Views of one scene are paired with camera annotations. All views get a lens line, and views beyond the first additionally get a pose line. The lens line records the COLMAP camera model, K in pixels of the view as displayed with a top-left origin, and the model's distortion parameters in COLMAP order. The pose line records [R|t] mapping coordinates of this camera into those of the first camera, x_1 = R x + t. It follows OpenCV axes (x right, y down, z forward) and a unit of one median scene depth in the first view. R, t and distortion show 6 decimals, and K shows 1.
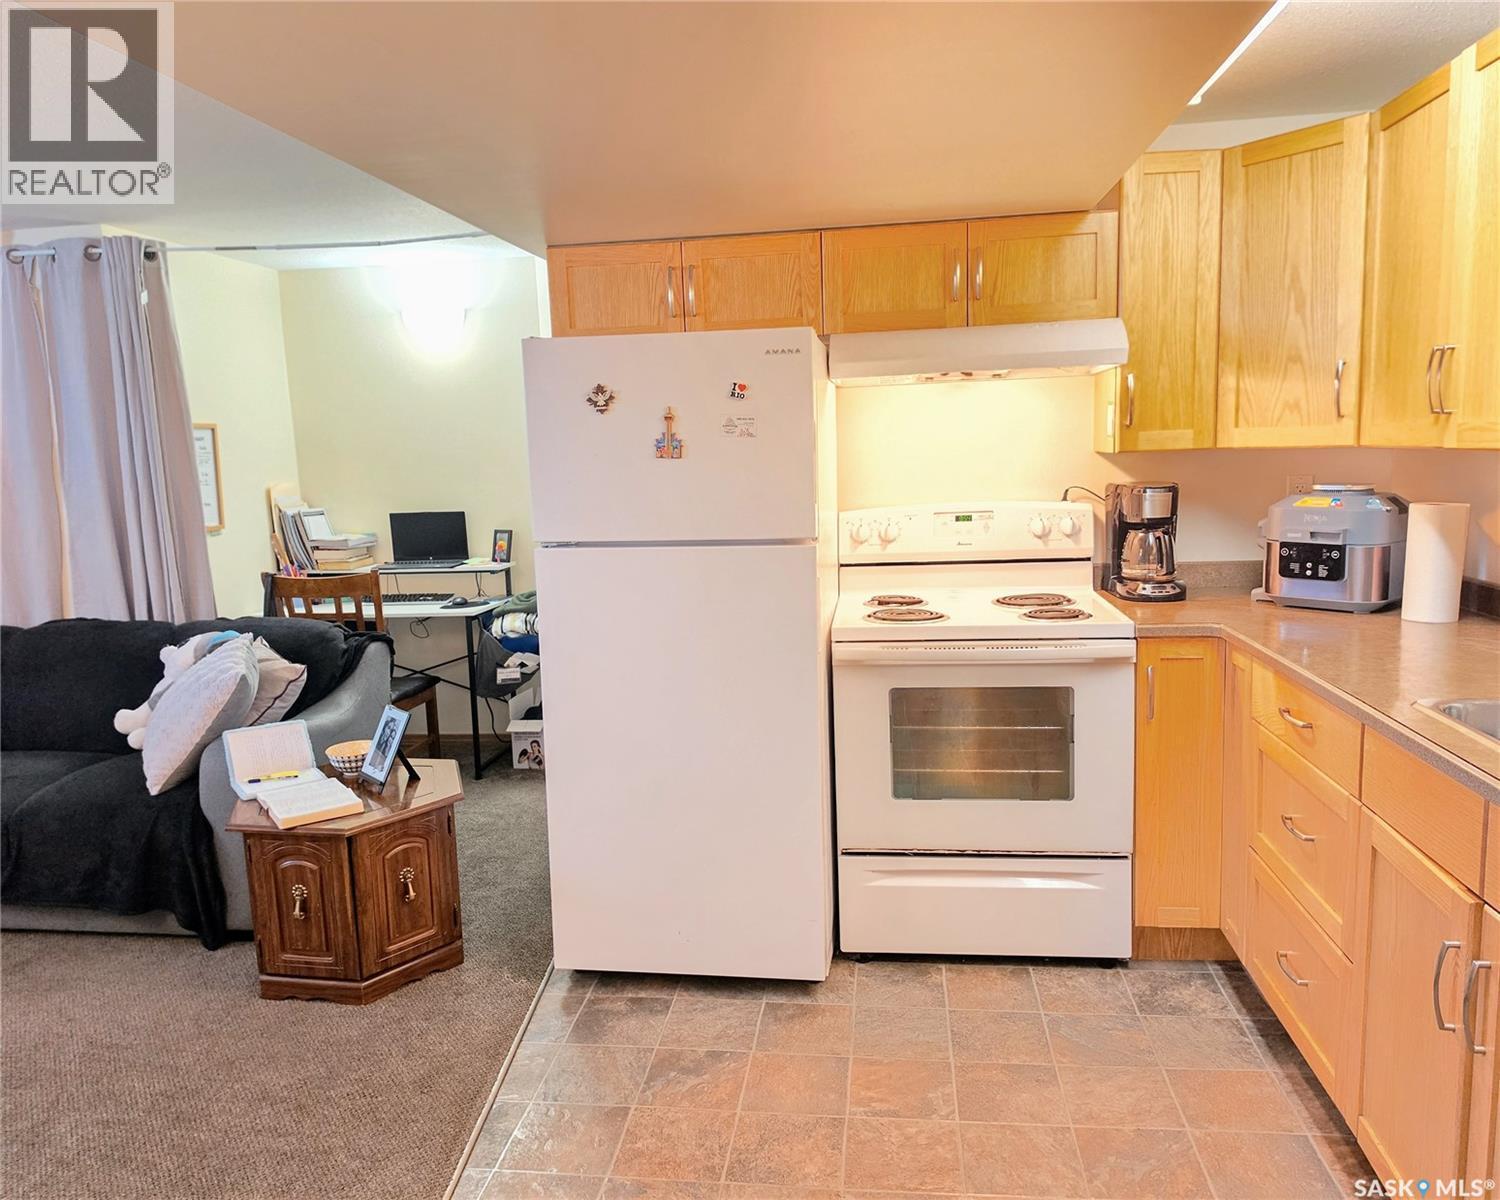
lens RADIAL K [[1114.9, 0, 756.5], [0, 1114.9, 606.9], [0, 0, 1]] dist [0.075295, -0.062937]
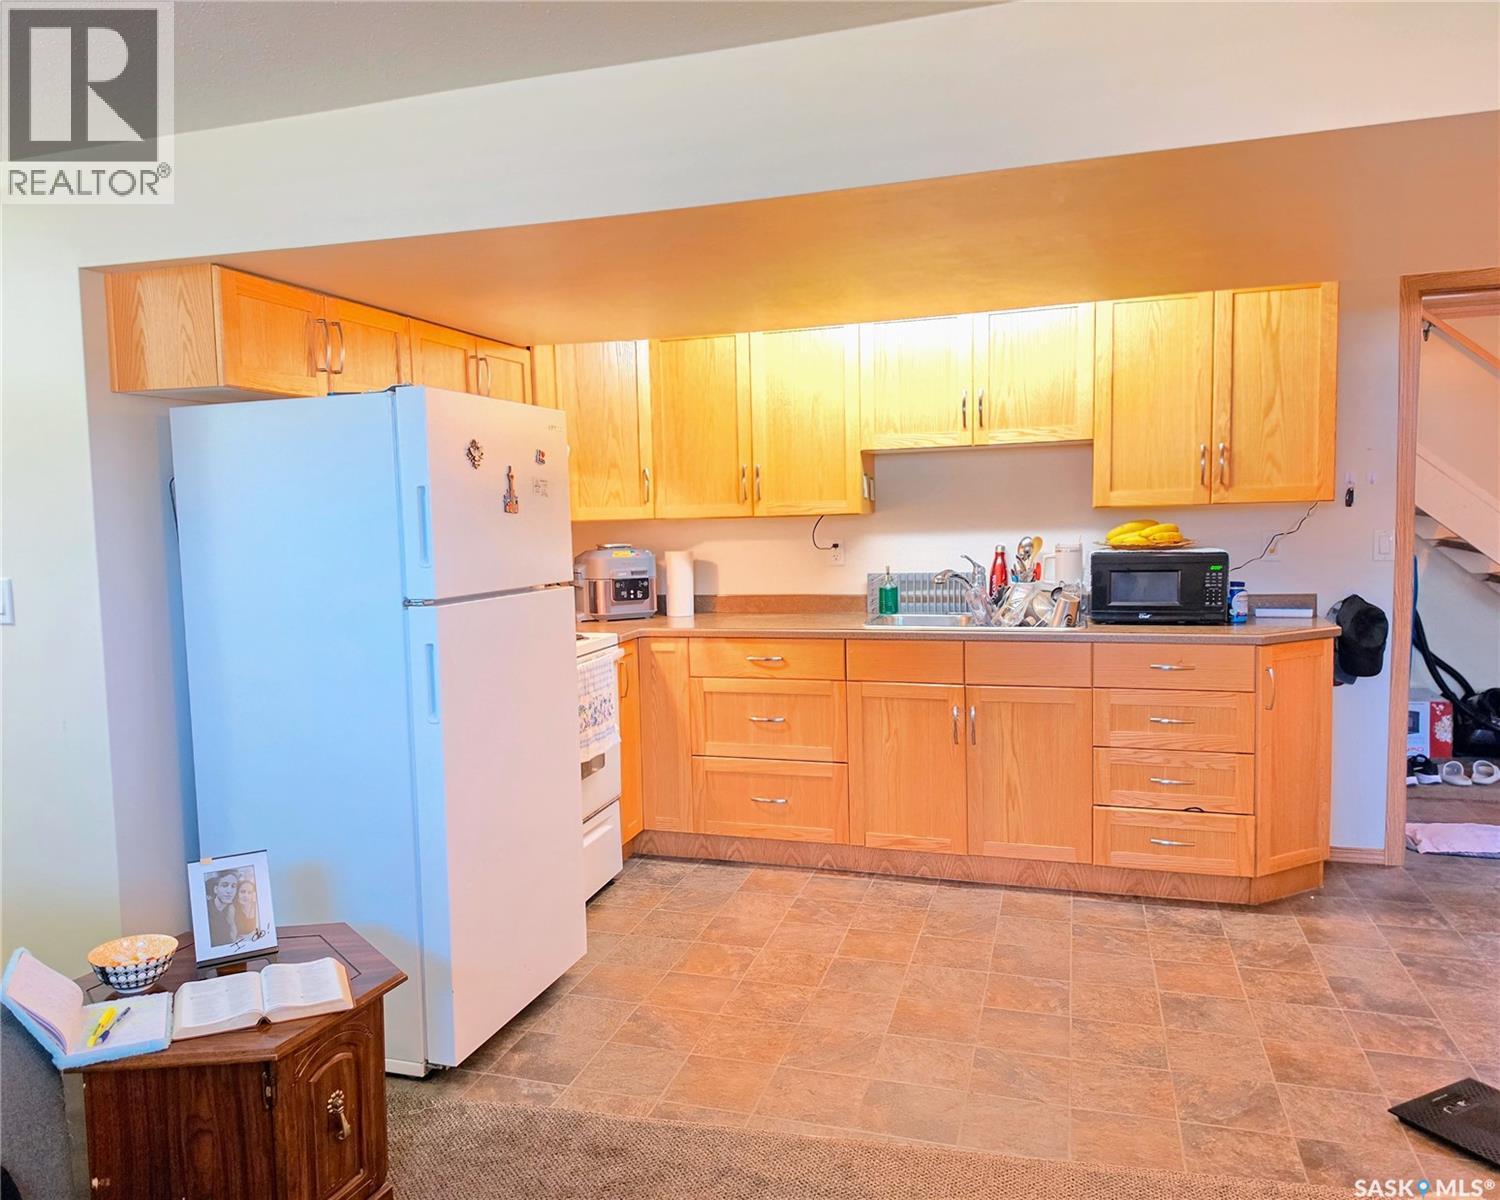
lens RADIAL K [[1114.9, 0, 733.6], [0, 1114.9, 596.5], [0, 0, 1]] dist [0.075295, -0.062937]
pose [[0.159320, -0.044316, 0.986232, -1.087428], [0.158262, 0.987218, 0.018794, -0.037932], [-0.974459, 0.153089, 0.164297, 0.605317]]
